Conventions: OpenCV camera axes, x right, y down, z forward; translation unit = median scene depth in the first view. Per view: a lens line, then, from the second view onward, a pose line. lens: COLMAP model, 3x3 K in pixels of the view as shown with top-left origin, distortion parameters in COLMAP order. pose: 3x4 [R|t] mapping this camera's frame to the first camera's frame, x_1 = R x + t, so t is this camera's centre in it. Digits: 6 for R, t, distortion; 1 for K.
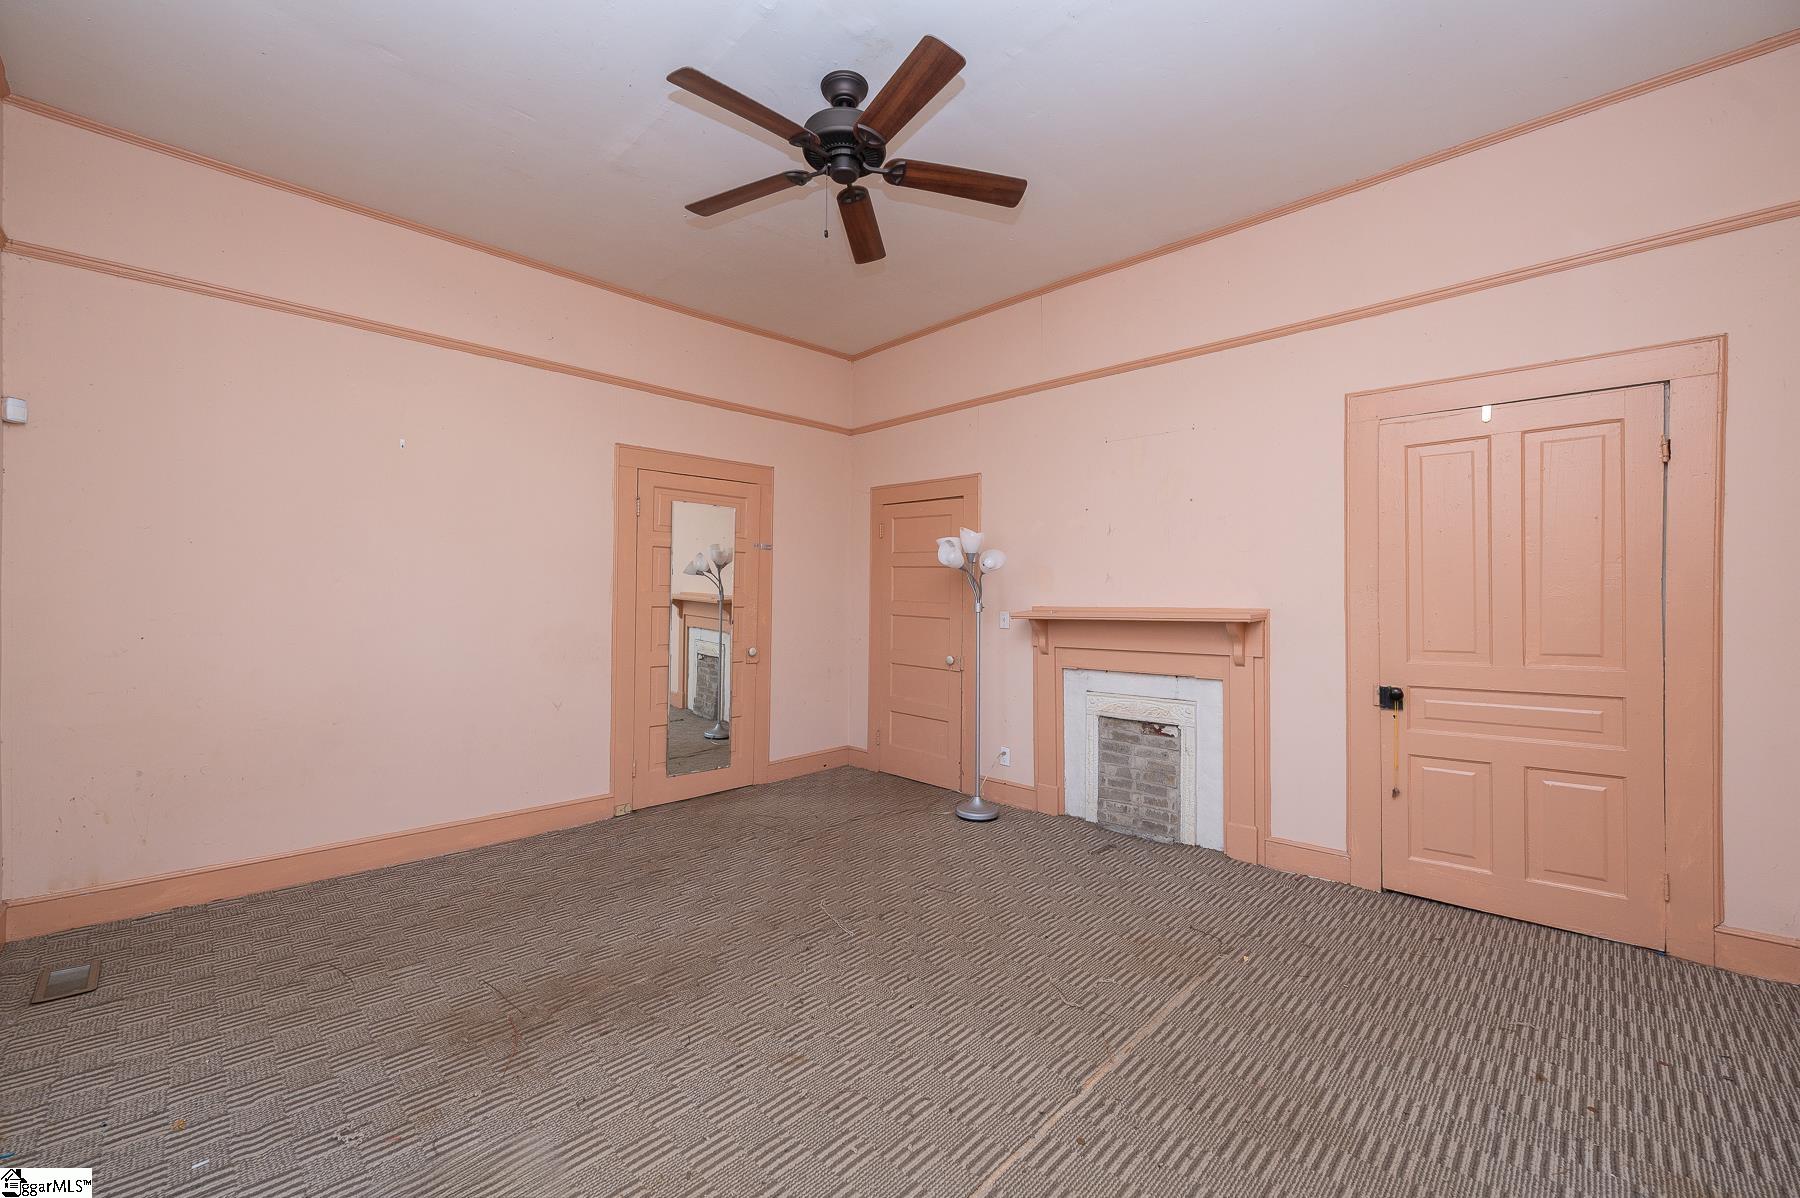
lens RADIAL K [[738.9, 0, 897.7], [0, 738.9, 602.3], [0, 0, 1]] dist [-0.002938, -0.000254]
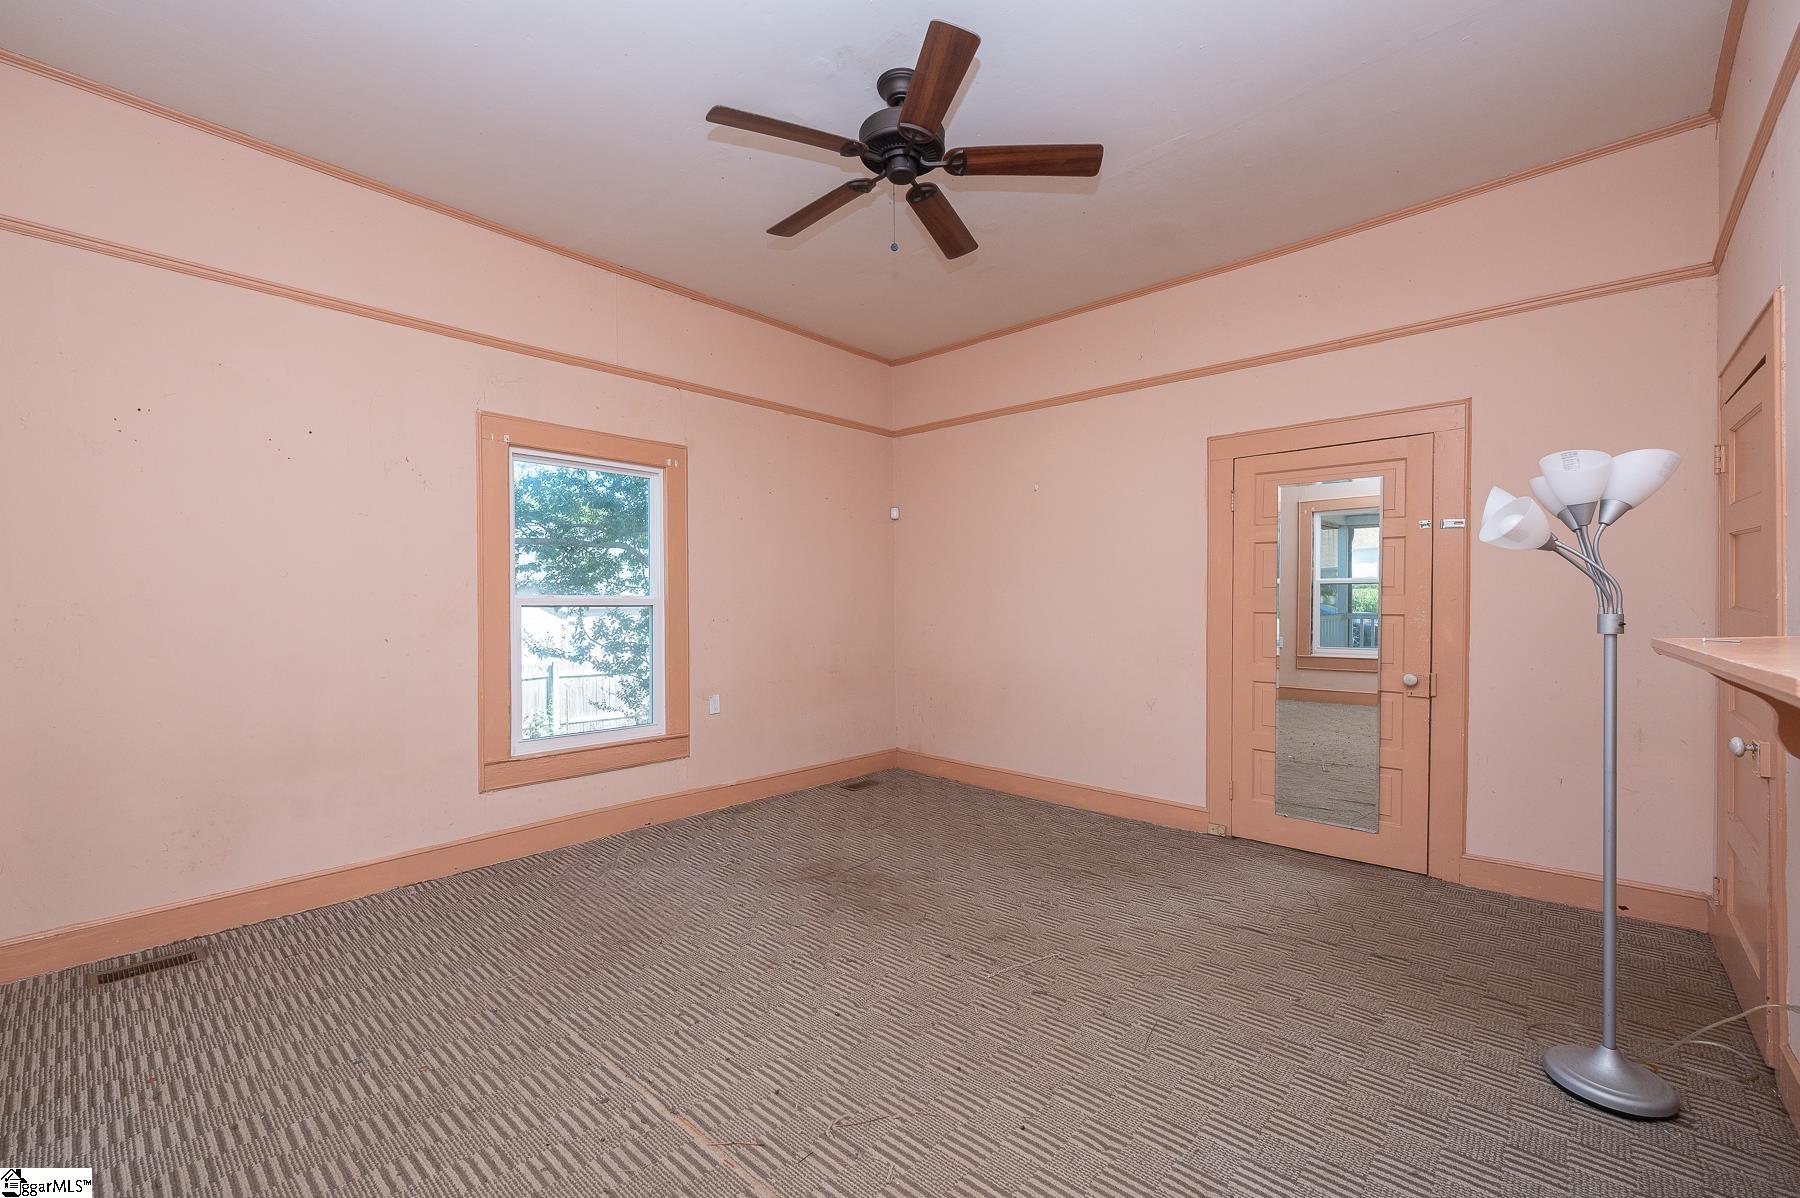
lens RADIAL K [[755.1, 0, 901.6], [0, 755.1, 613.1], [0, 0, 1]] dist [-0.001064, -0.000167]
pose [[0.029405, 0.015663, -0.999445, 0.806228], [-0.003863, 0.999872, 0.015556, -0.007226], [0.999560, 0.003403, 0.029462, 0.826433]]
